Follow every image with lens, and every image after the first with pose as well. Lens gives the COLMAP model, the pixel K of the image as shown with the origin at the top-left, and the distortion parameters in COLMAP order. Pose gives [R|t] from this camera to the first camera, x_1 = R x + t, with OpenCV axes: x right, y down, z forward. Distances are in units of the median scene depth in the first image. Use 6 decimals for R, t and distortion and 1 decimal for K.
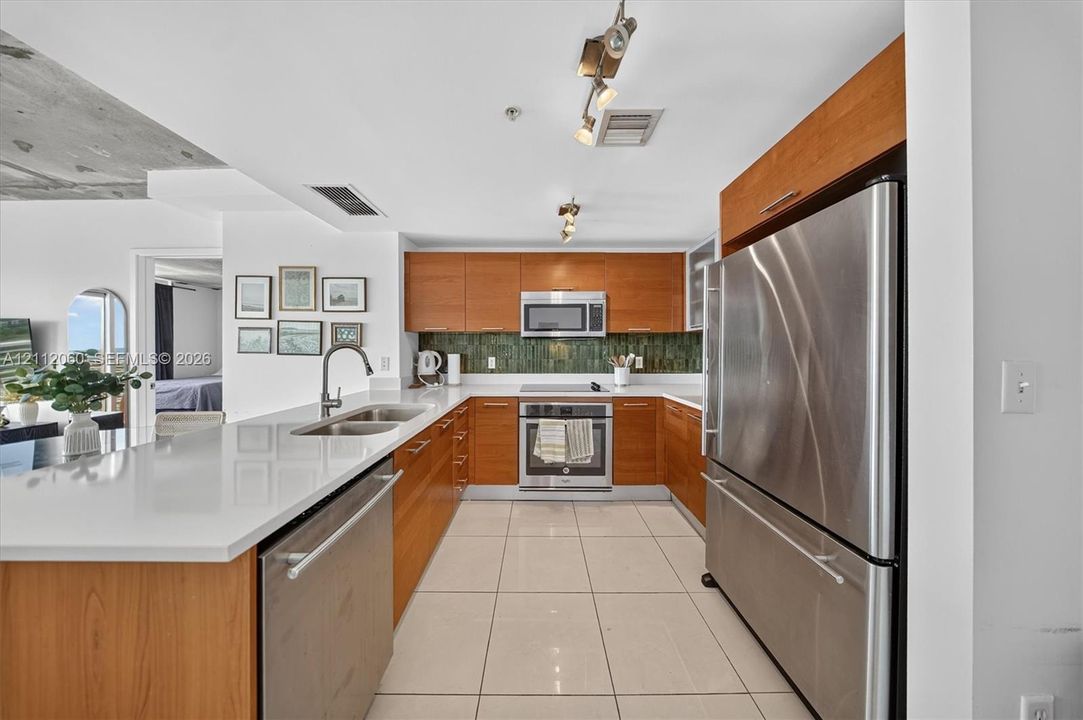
lens RADIAL K [[321.5, 0, 543.0], [0, 321.5, 348.2], [0, 0, 1]] dist [-0.004493, -0.000225]
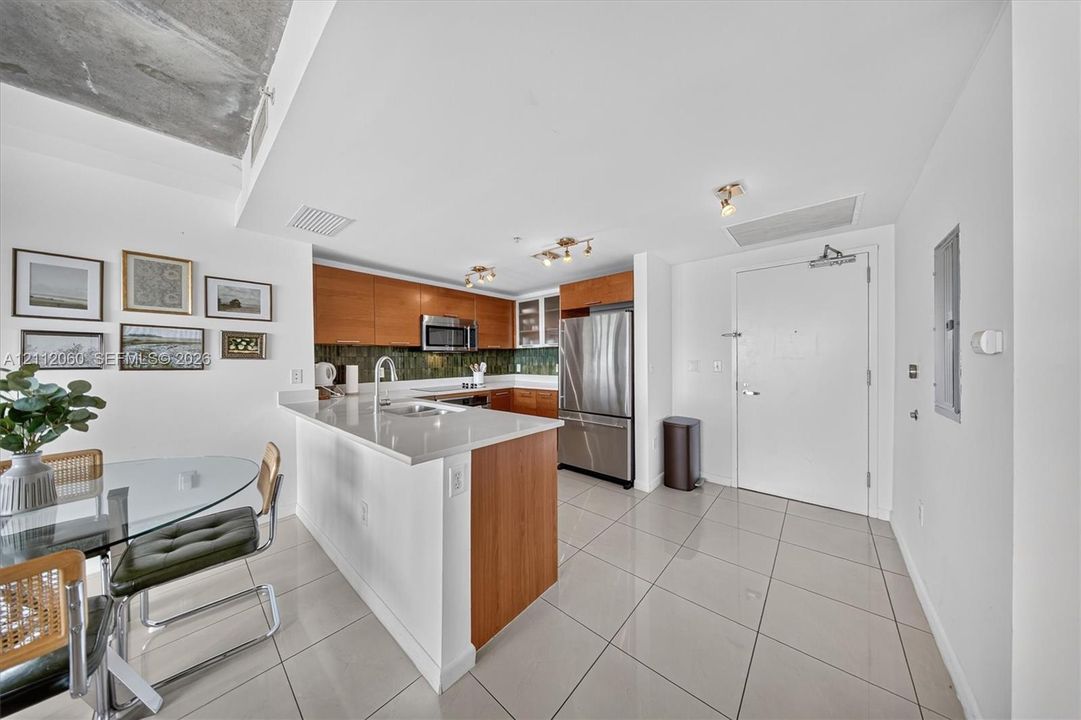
lens RADIAL K [[320.9, 0, 541.5], [0, 320.9, 361.1], [0, 0, 1]] dist [-0.004493, -0.000225]
pose [[0.660537, -0.011883, 0.750699, -0.733151], [0.008520, 0.999929, 0.008331, 0.000599], [-0.750745, 0.000893, 0.660591, -0.198449]]
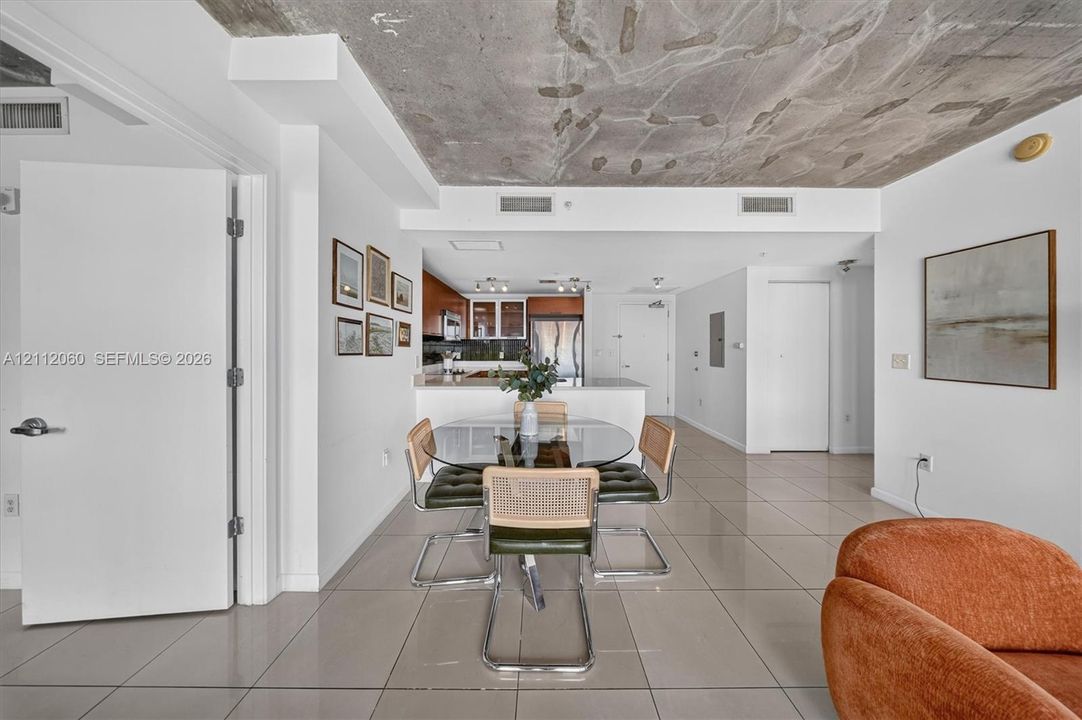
lens RADIAL K [[321.2, 0, 542.4], [0, 321.2, 350.4], [0, 0, 1]] dist [-0.004493, -0.000225]
pose [[-0.003080, -0.009634, 0.999949, -1.610583], [-0.002697, 0.999950, 0.009625, -0.002634], [-0.999992, -0.002668, -0.003106, 0.564831]]
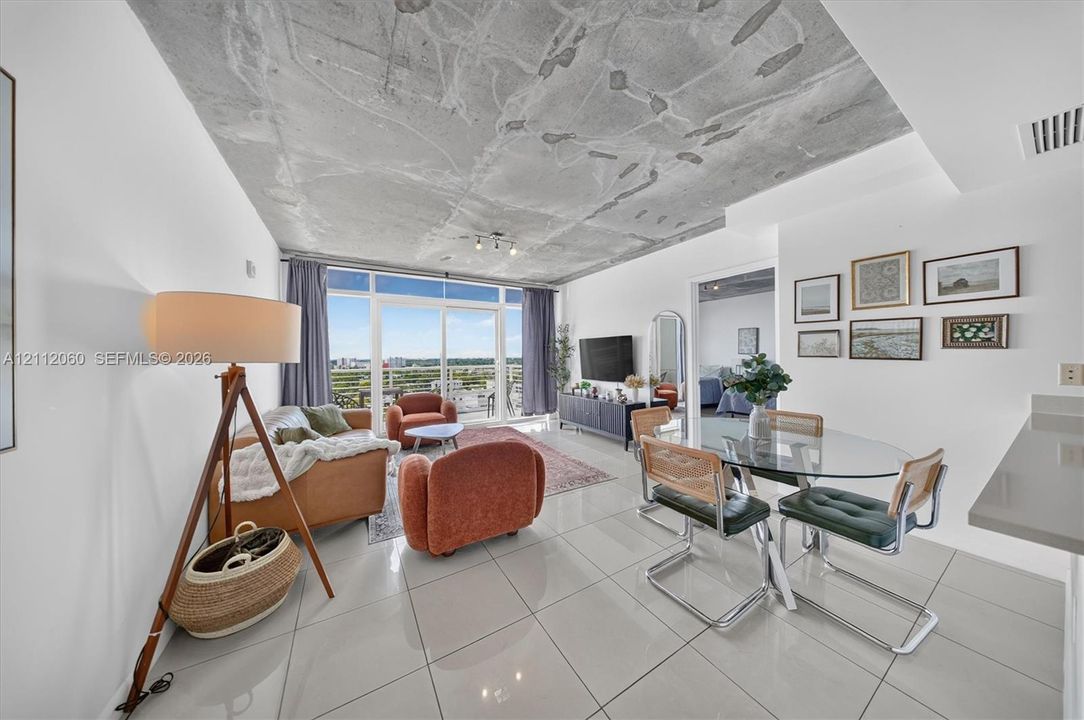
lens RADIAL K [[321.8, 0, 540.3], [0, 321.8, 354.2], [0, 0, 1]] dist [-0.004493, -0.000225]
pose [[0.513261, -0.006097, -0.858211, -0.496390], [0.007178, 0.999970, -0.002812, 0.002993], [0.858202, -0.004717, 0.513290, -0.215145]]
